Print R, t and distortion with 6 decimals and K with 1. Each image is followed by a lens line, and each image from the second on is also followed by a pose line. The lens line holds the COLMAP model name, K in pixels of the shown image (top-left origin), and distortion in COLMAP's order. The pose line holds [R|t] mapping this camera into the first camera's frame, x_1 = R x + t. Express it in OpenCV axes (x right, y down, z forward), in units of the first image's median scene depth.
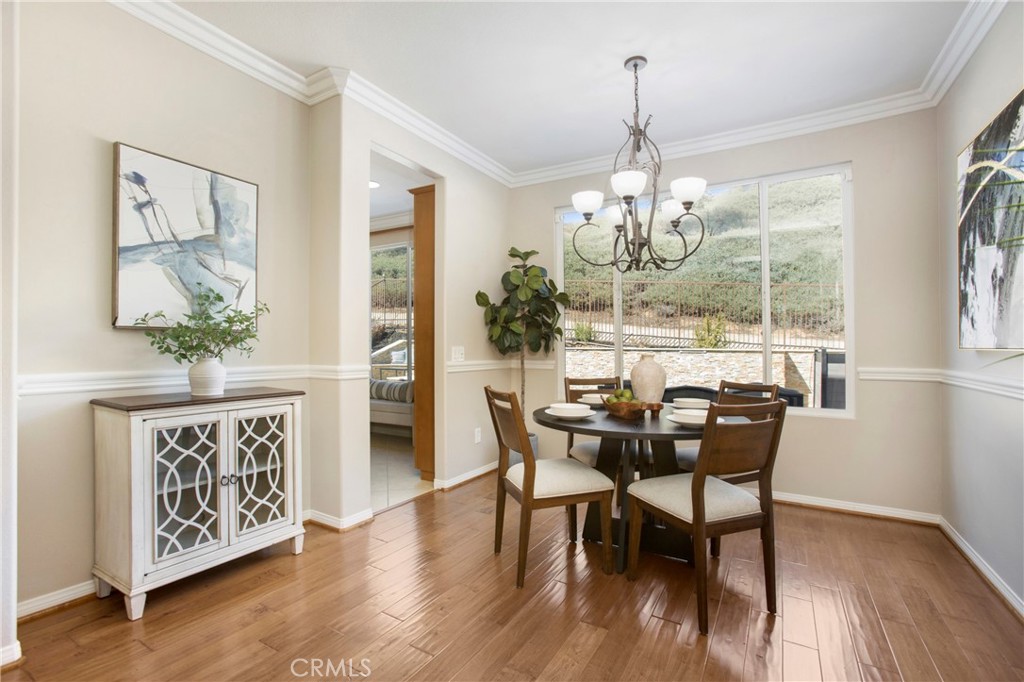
lens RADIAL K [[477.3, 0, 503.3], [0, 477.3, 343.4], [0, 0, 1]] dist [-0.085390, 0.045925]
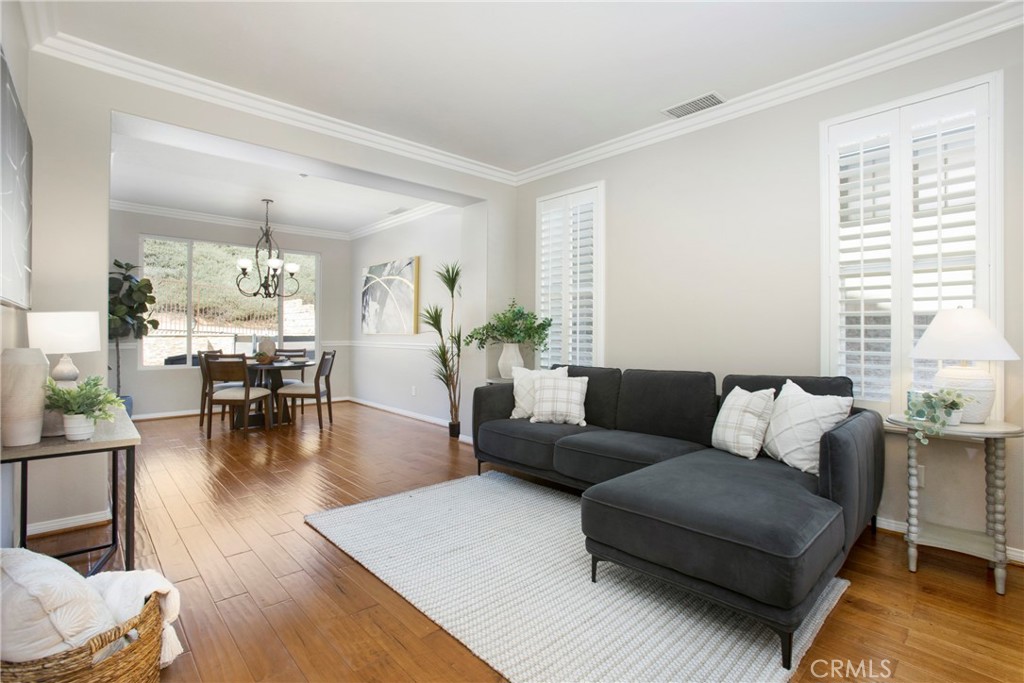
lens RADIAL K [[477.3, 0, 503.3], [0, 477.3, 343.9], [0, 0, 1]] dist [-0.085390, 0.045925]
pose [[0.279319, -0.031636, 0.959677, -0.928051], [-0.000110, 0.999456, 0.032980, -0.006083], [-0.960198, -0.009317, 0.279163, -0.417312]]
